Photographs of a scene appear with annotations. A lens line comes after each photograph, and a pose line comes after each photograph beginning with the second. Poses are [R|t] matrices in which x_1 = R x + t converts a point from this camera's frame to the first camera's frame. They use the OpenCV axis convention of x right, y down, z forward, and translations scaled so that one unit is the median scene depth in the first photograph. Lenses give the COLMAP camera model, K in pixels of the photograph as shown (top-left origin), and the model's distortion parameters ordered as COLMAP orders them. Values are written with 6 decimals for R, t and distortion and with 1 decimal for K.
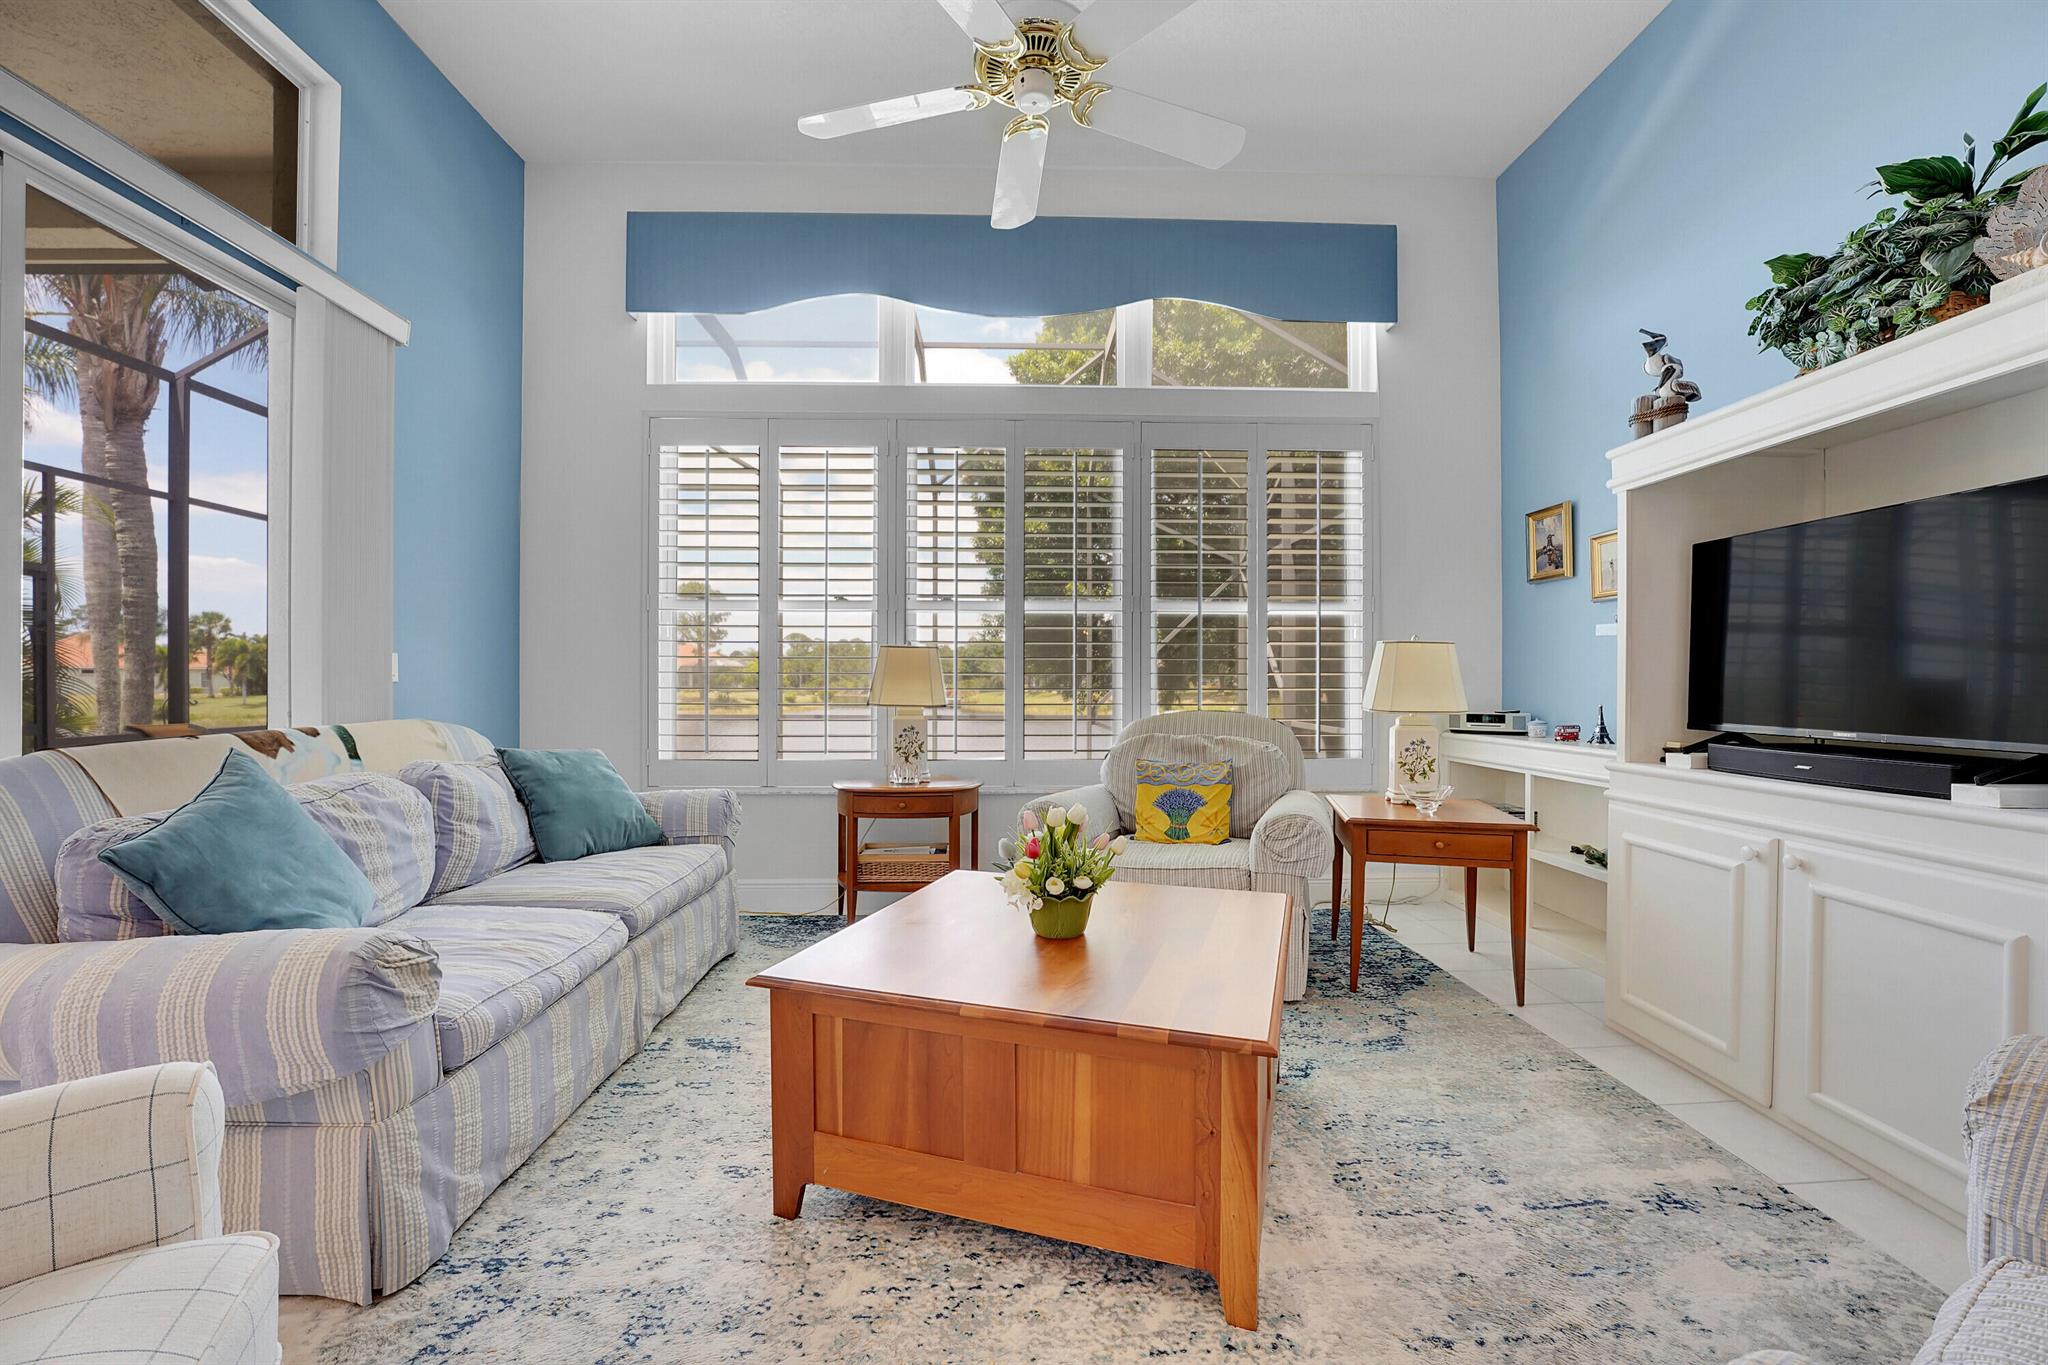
lens RADIAL K [[828.3, 0, 1020.1], [0, 828.3, 682.3], [0, 0, 1]] dist [0.001136, -0.000213]
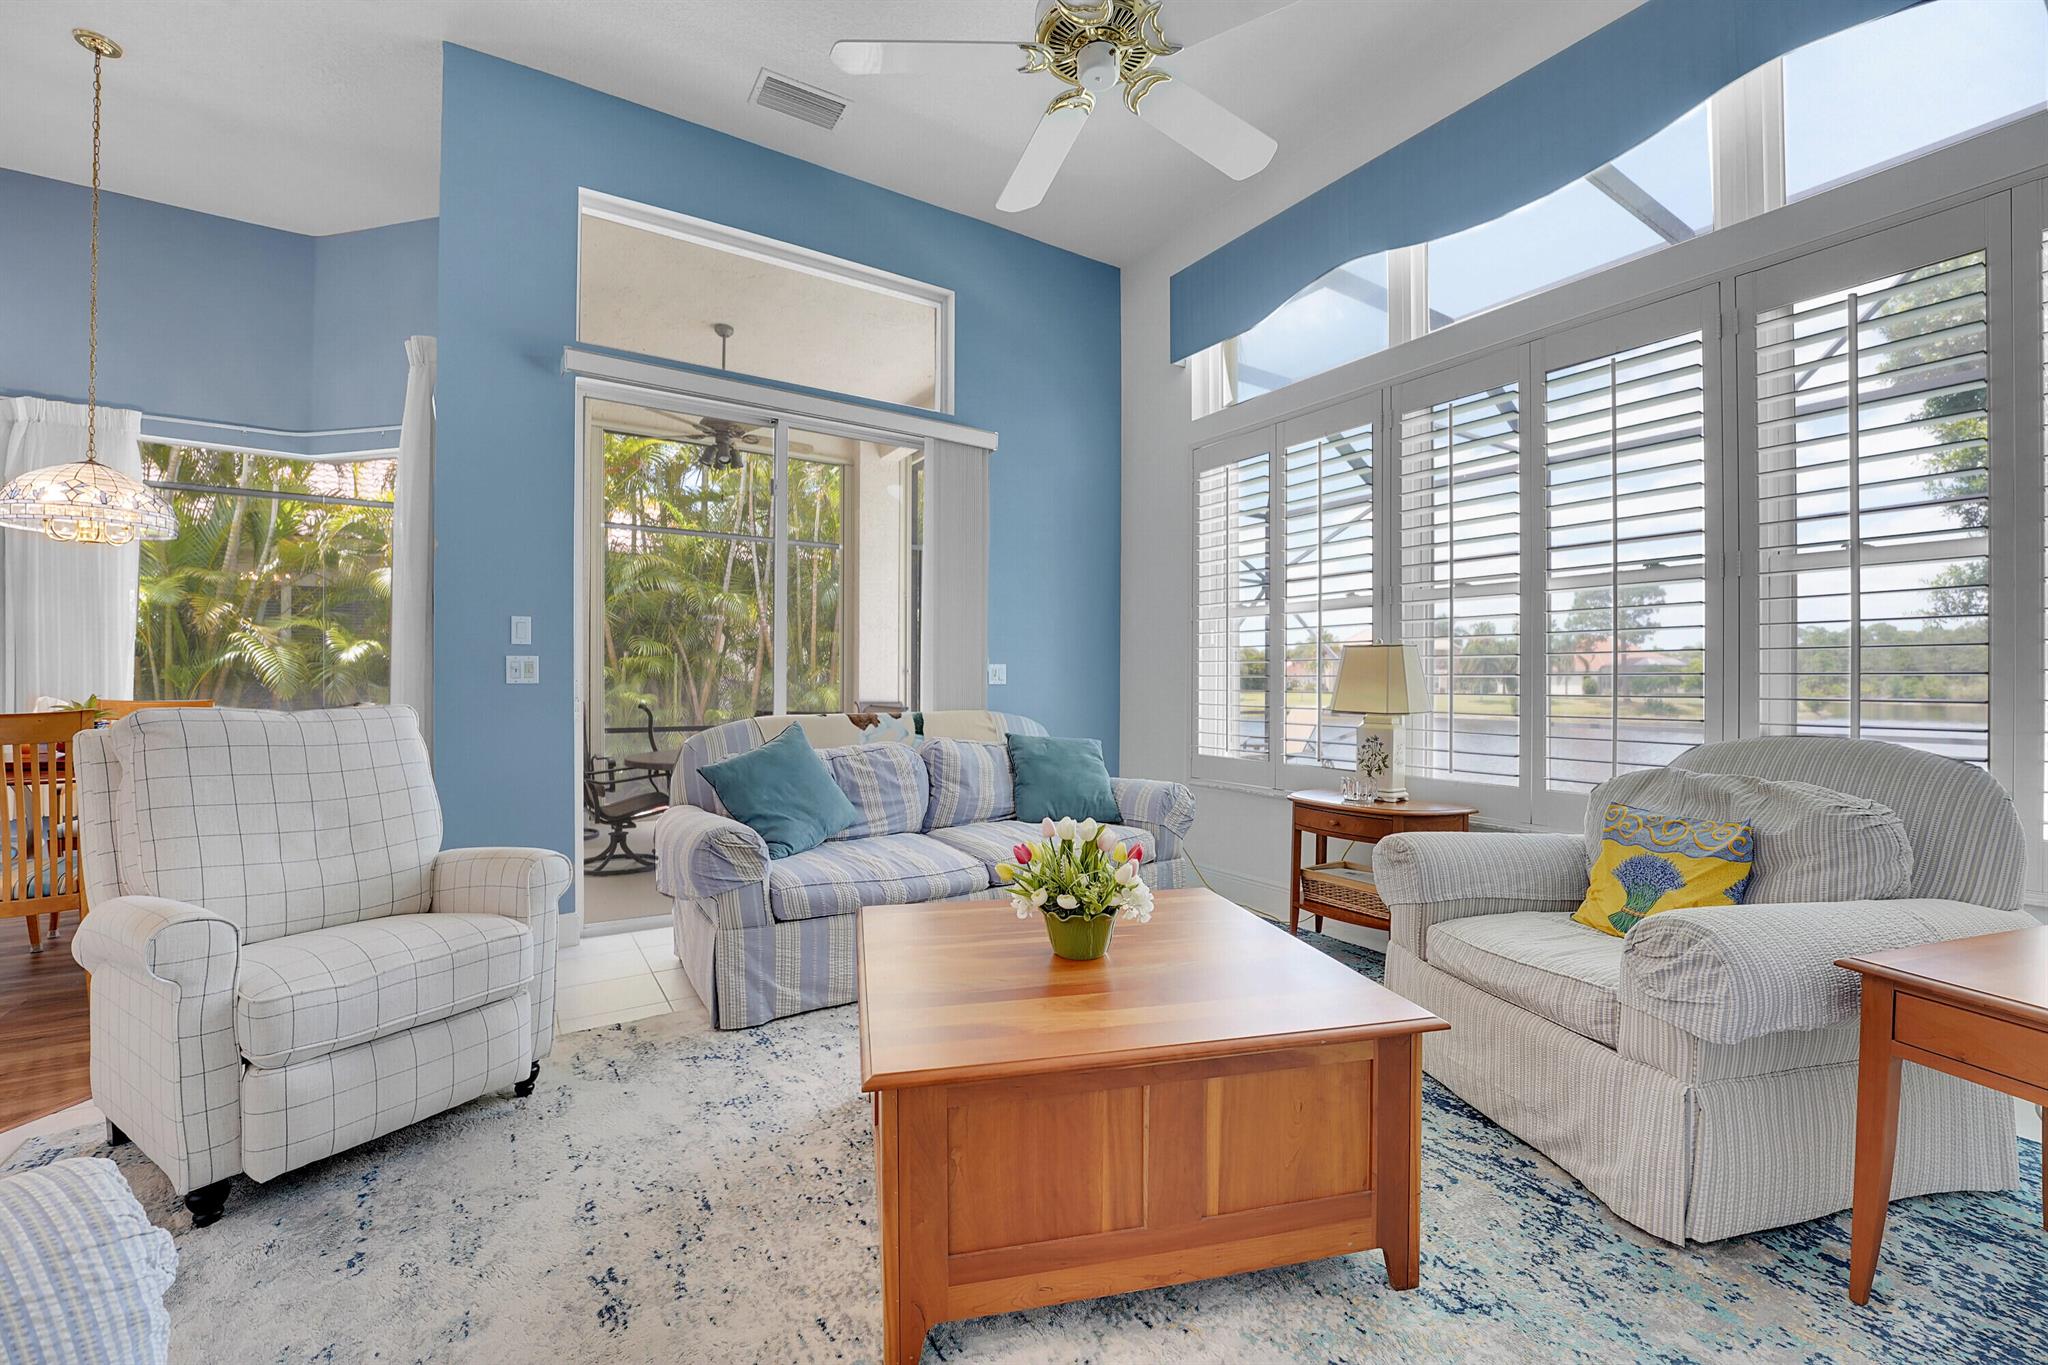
lens RADIAL K [[828.3, 0, 1020.1], [0, 828.3, 682.3], [0, 0, 1]] dist [0.001136, -0.000213]
pose [[0.534615, -0.000281, -0.845096, 0.501171], [-0.001098, 0.999999, -0.001027, -0.002839], [0.845095, 0.001477, 0.534614, 0.269843]]
